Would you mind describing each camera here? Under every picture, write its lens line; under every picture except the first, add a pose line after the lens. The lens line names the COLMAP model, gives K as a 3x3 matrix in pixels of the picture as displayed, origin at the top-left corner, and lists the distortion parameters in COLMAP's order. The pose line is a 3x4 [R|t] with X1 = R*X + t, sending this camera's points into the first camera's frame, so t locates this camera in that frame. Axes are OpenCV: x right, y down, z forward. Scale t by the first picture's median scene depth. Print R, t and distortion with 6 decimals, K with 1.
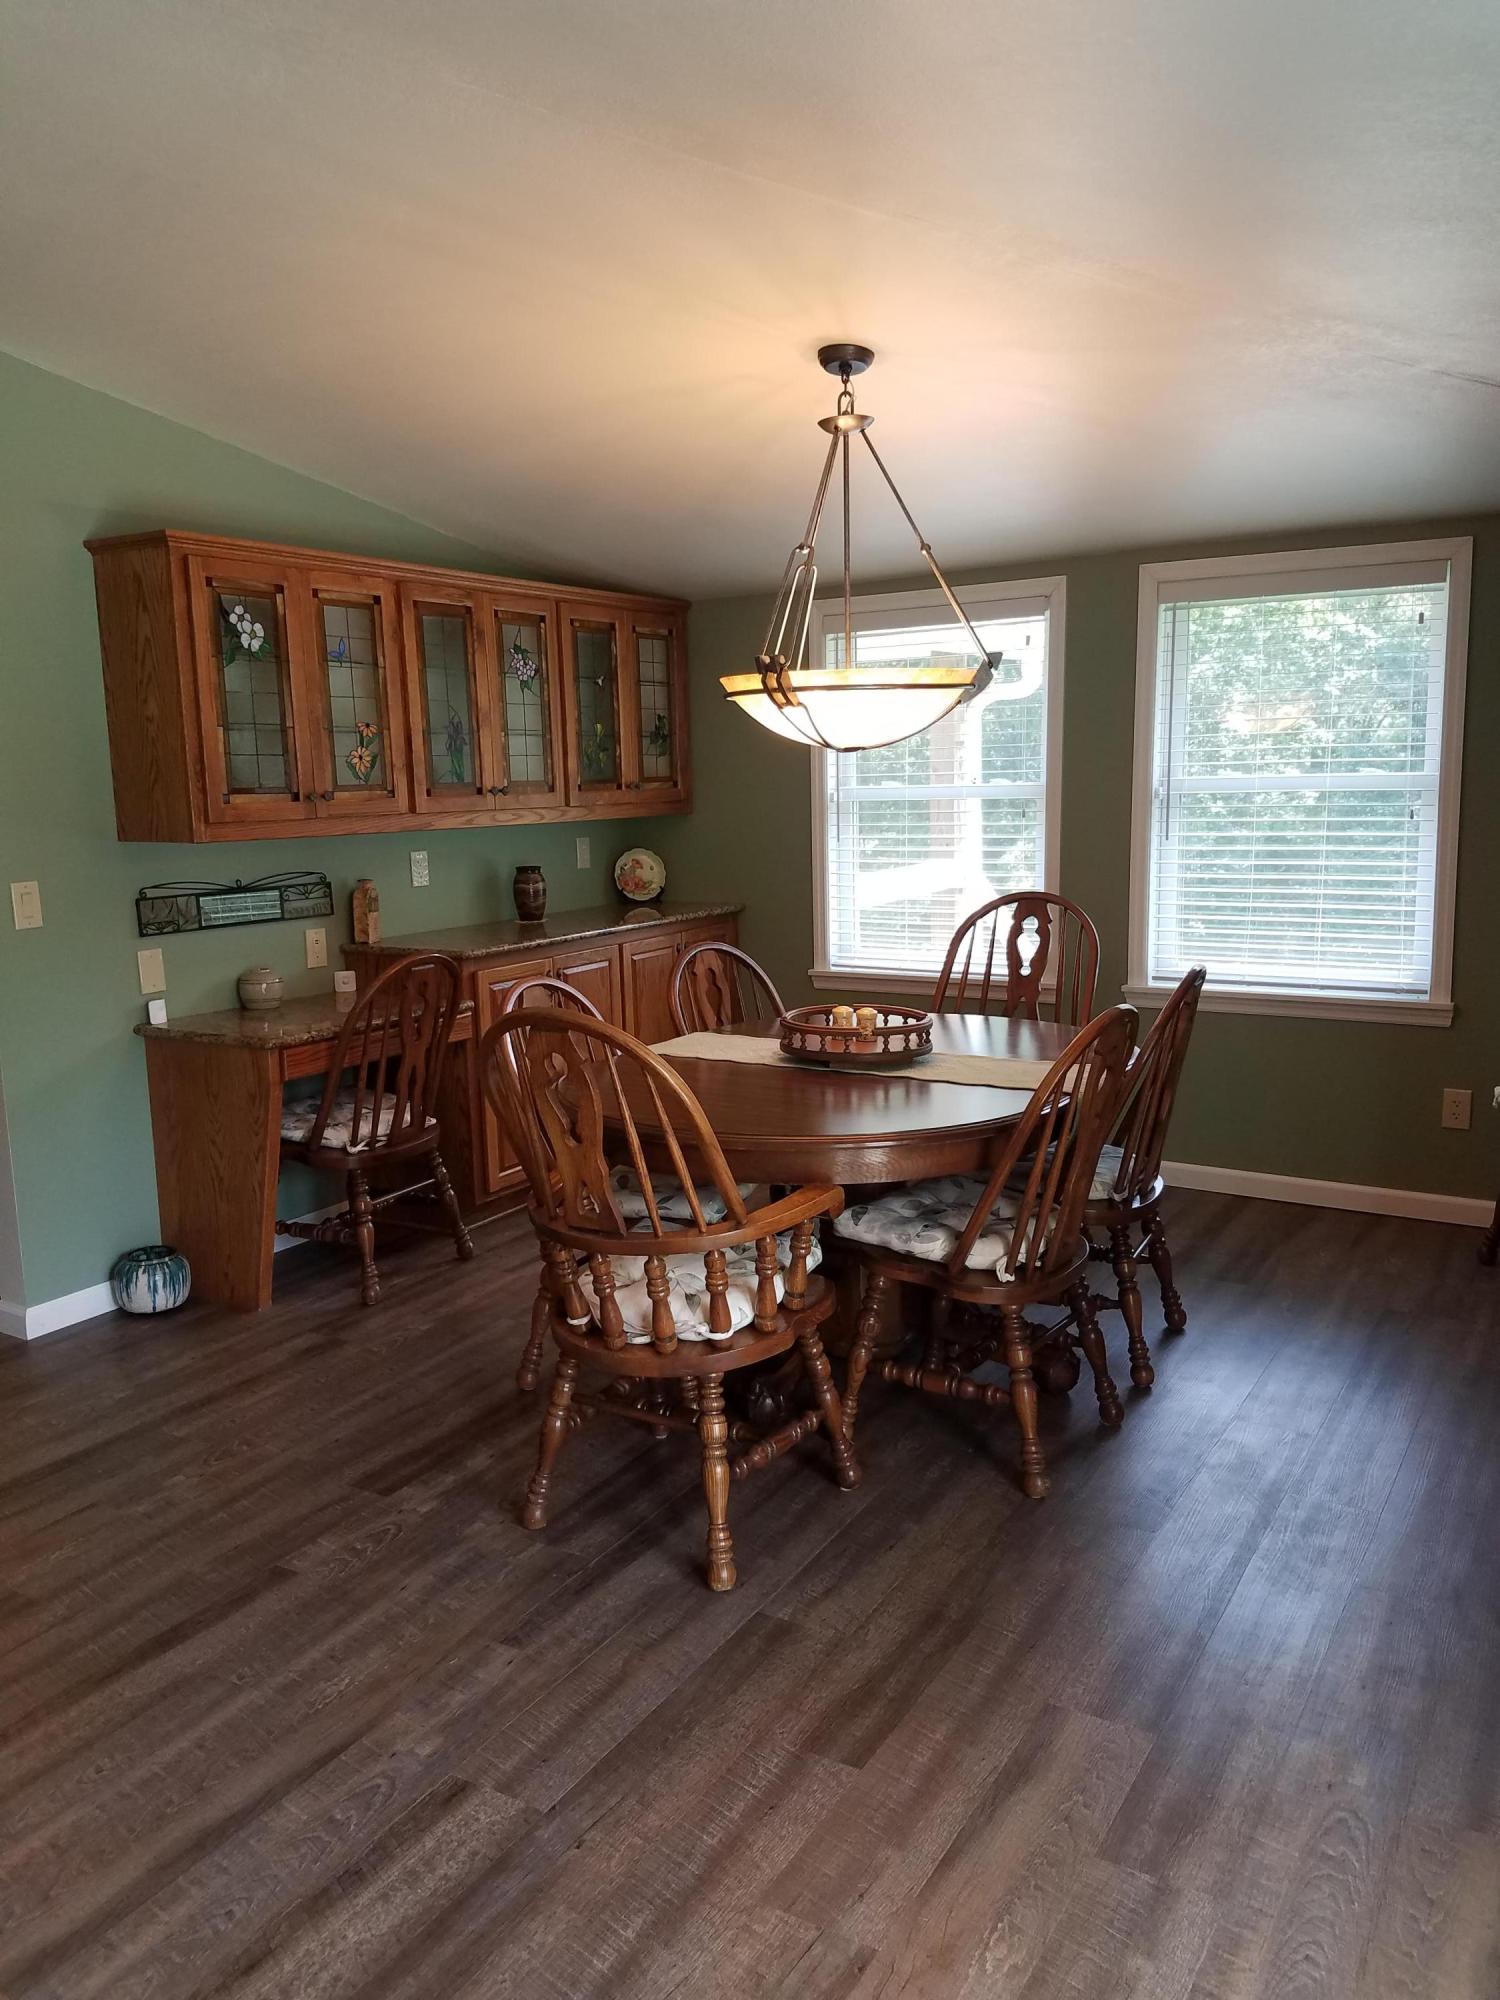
lens RADIAL K [[1520.1, 0, 748.2], [0, 1520.1, 1011.4], [0, 0, 1]] dist [0.233920, -0.497651]
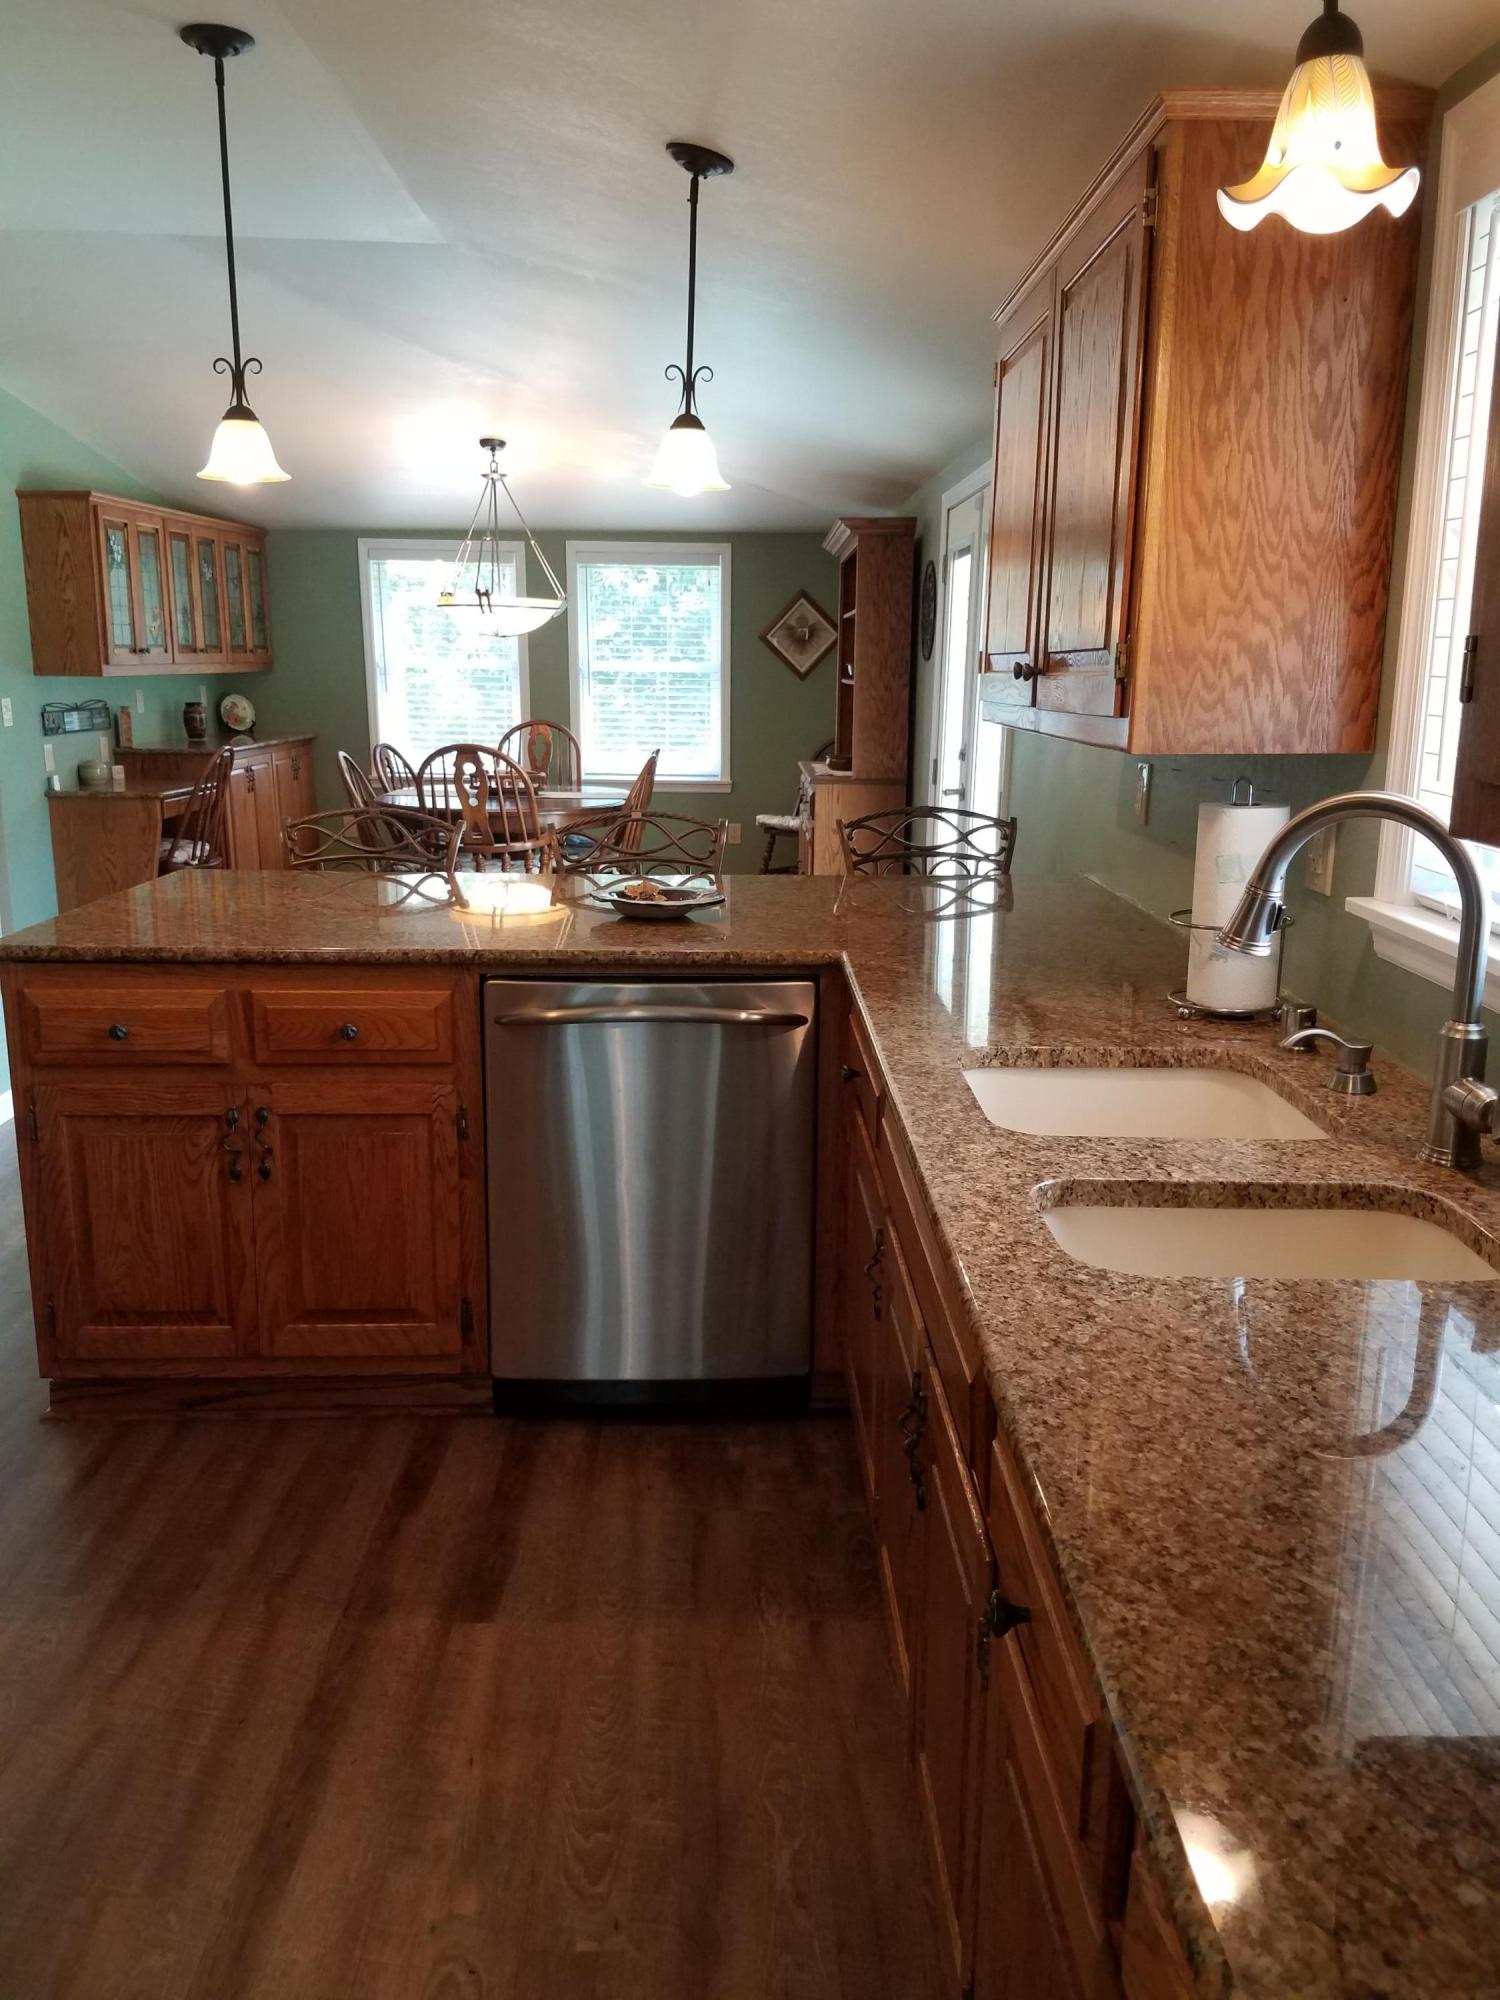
lens RADIAL K [[1520.1, 0, 748.2], [0, 1520.1, 1011.4], [0, 0, 1]] dist [0.233920, -0.497651]
pose [[0.856902, -0.089018, 0.507734, -0.602951], [0.056978, 0.995297, 0.078338, 0.150116], [-0.512320, -0.038198, 0.857945, -0.772989]]
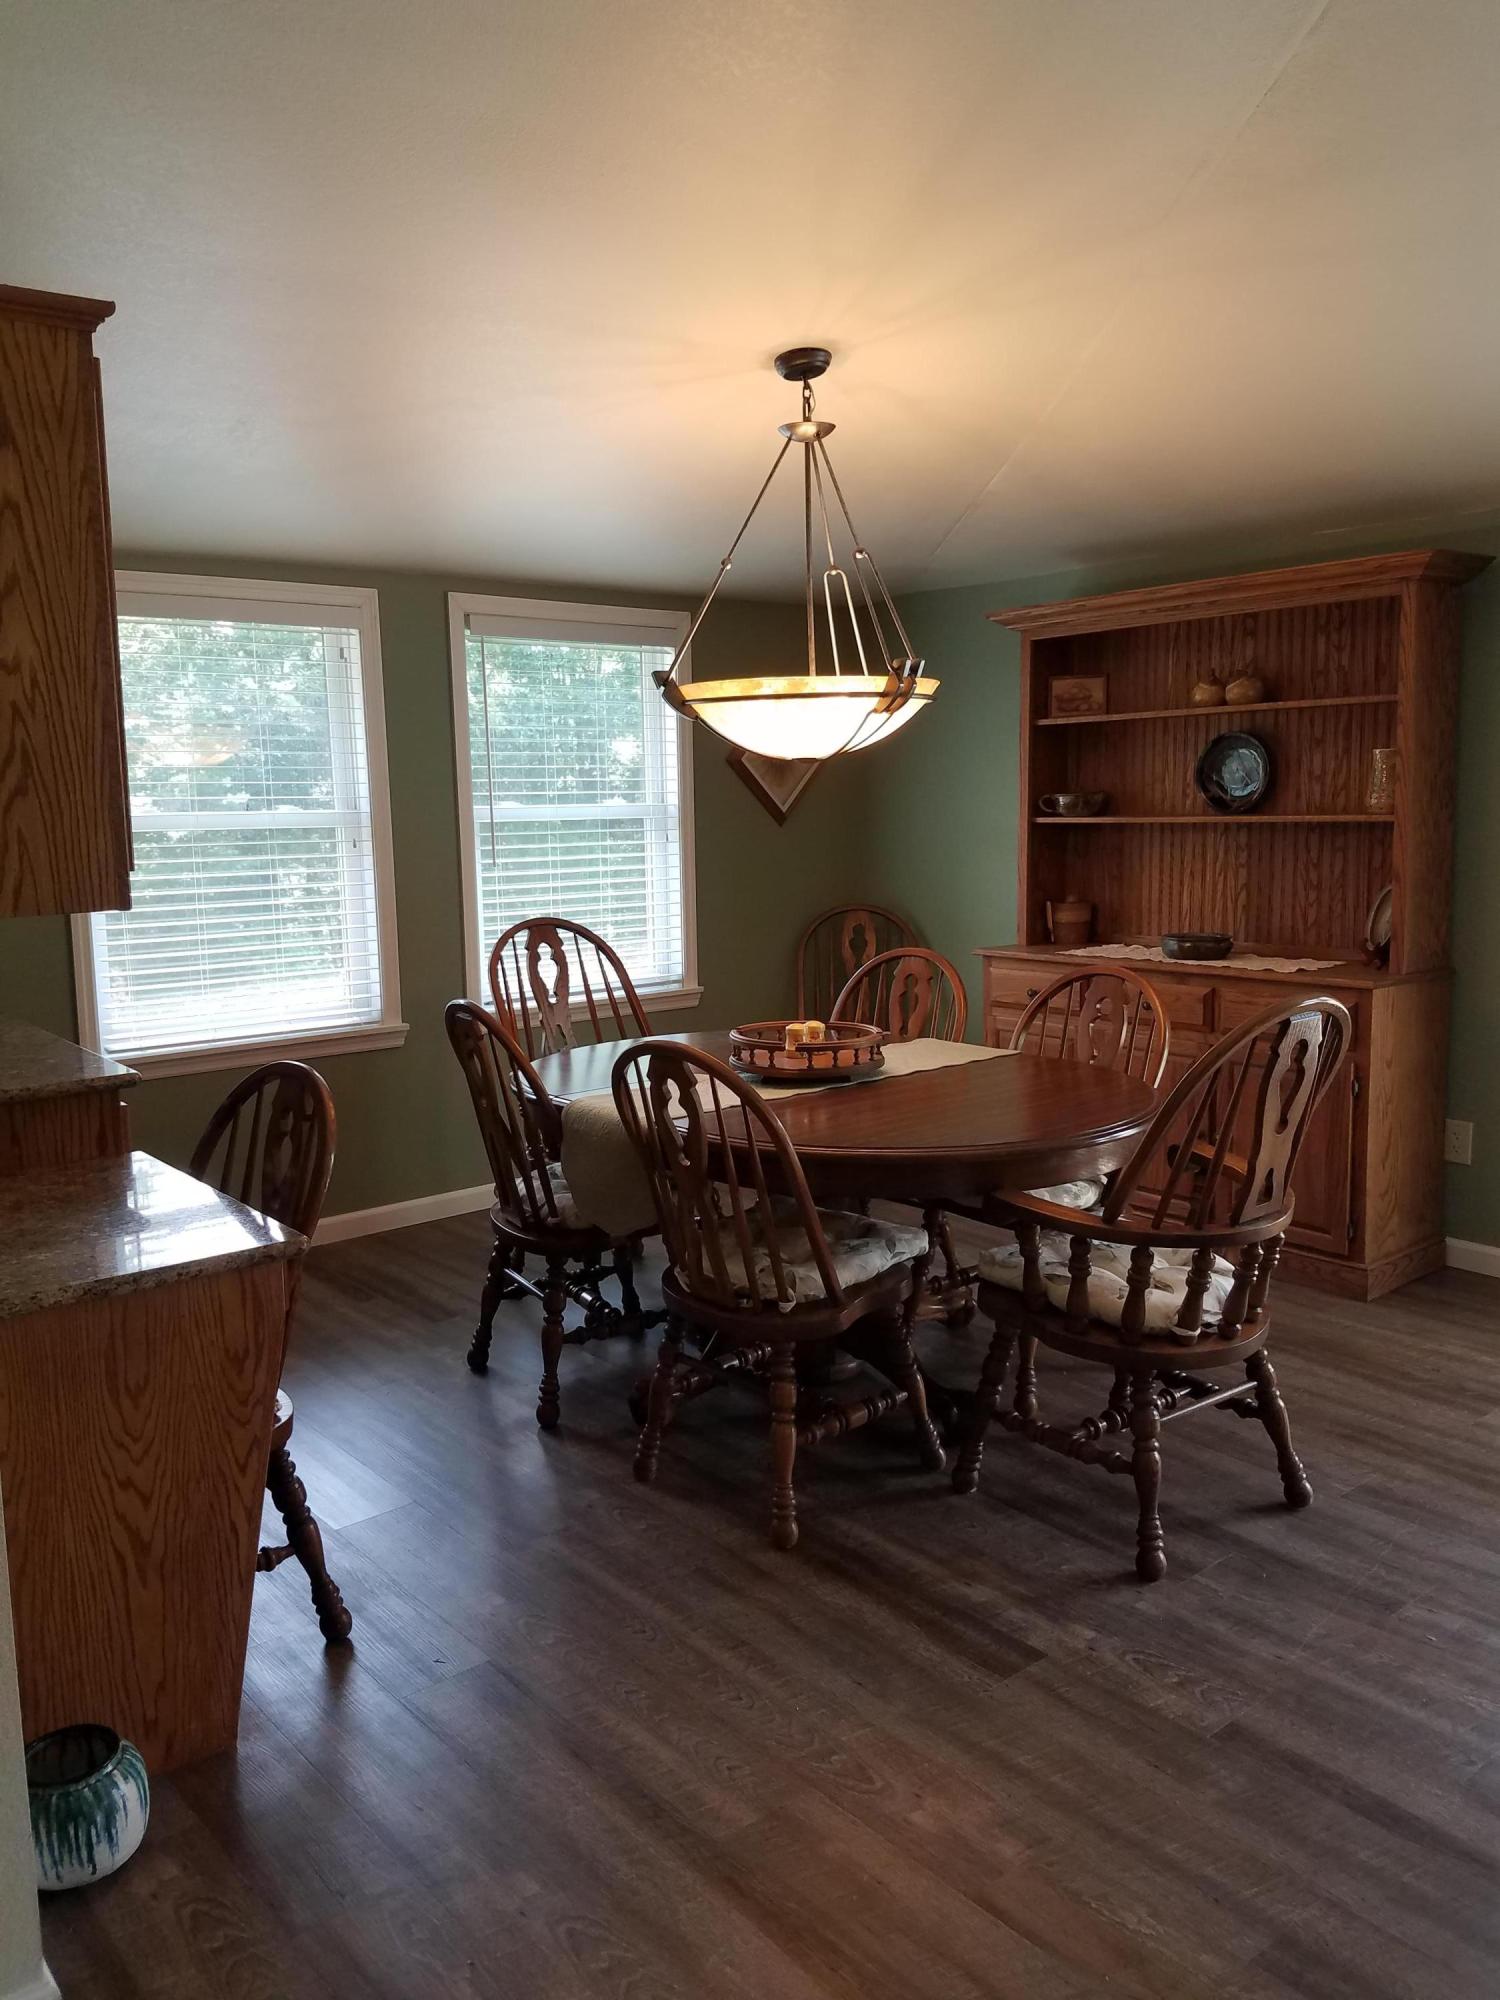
lens RADIAL K [[1530.5, 0, 745.6], [0, 1530.5, 995.2], [0, 0, 1]] dist [0.007176, 0.003158]
pose [[0.347604, -0.115637, 0.930483, -0.703727], [0.161754, 0.984883, 0.061970, -0.072626], [-0.923584, 0.128969, 0.361054, 0.577355]]
